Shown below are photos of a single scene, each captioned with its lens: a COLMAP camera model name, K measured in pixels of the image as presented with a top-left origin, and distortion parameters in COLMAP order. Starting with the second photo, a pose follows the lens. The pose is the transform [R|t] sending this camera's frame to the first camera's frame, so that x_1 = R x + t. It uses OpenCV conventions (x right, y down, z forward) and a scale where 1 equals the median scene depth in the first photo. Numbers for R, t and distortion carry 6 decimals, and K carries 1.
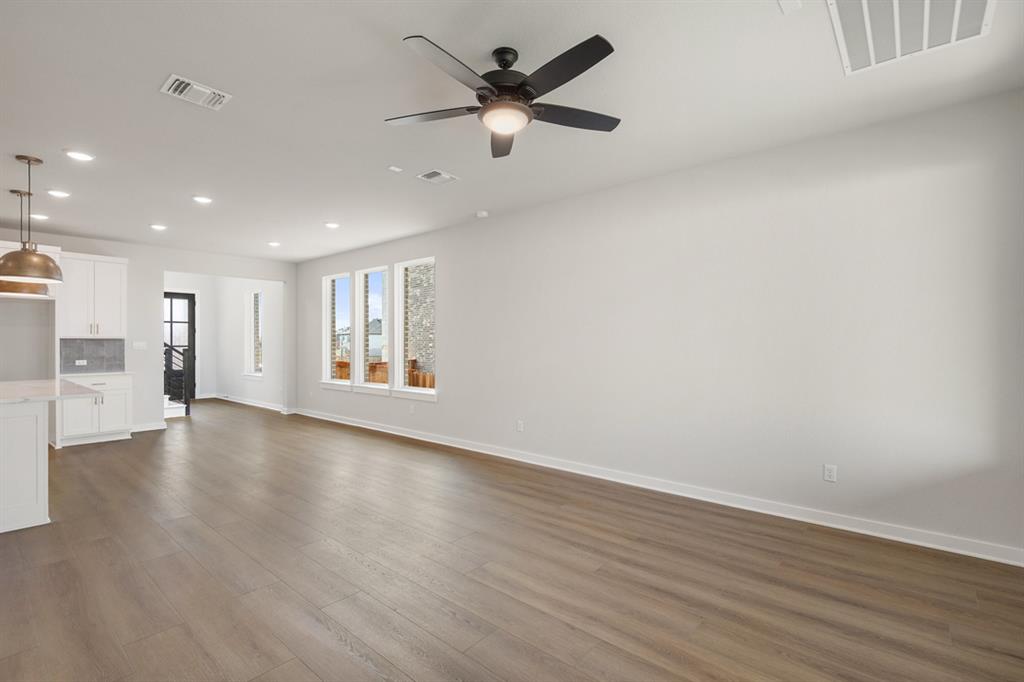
lens RADIAL K [[464.9, 0, 518.8], [0, 464.9, 347.8], [0, 0, 1]] dist [0.008163, -0.000341]
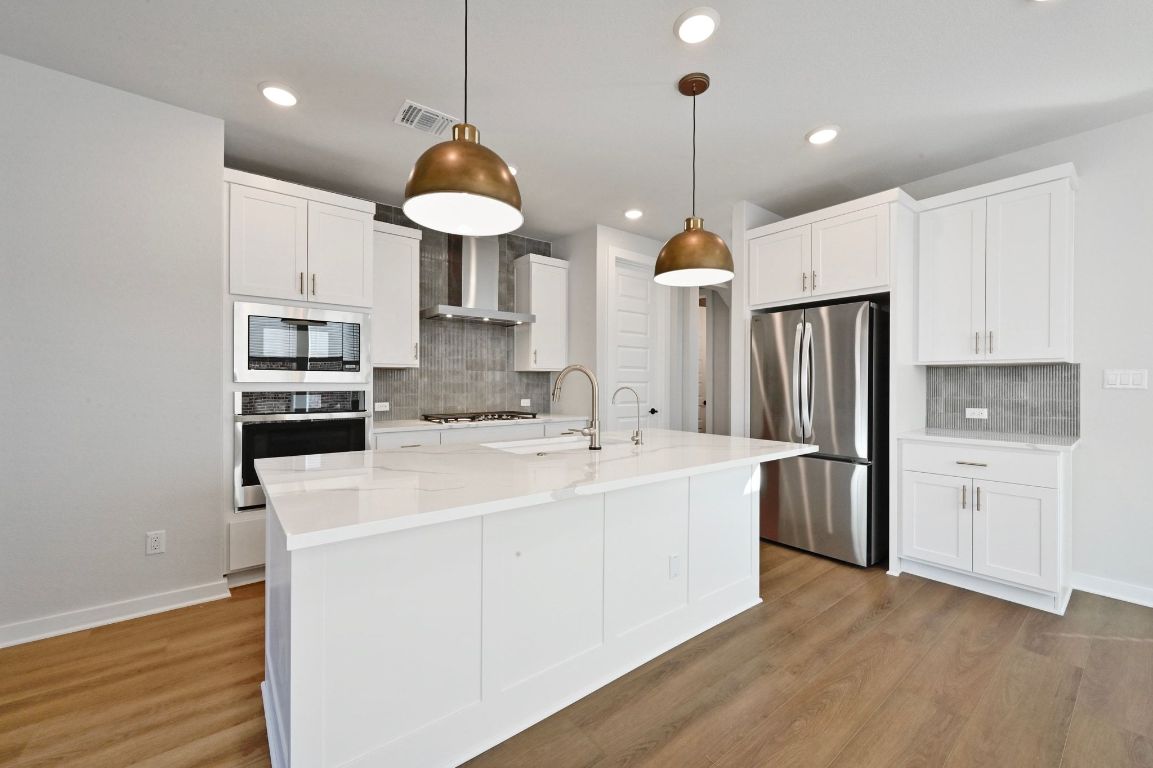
lens RADIAL K [[462.8, 0, 578.4], [0, 462.8, 384.8], [0, 0, 1]] dist [0.005860, 0.000570]
pose [[-0.178831, 0.000520, -0.983880, -0.373812], [-0.013758, 0.999901, 0.003029, 0.005559], [0.983784, 0.014078, -0.178806, 0.672153]]
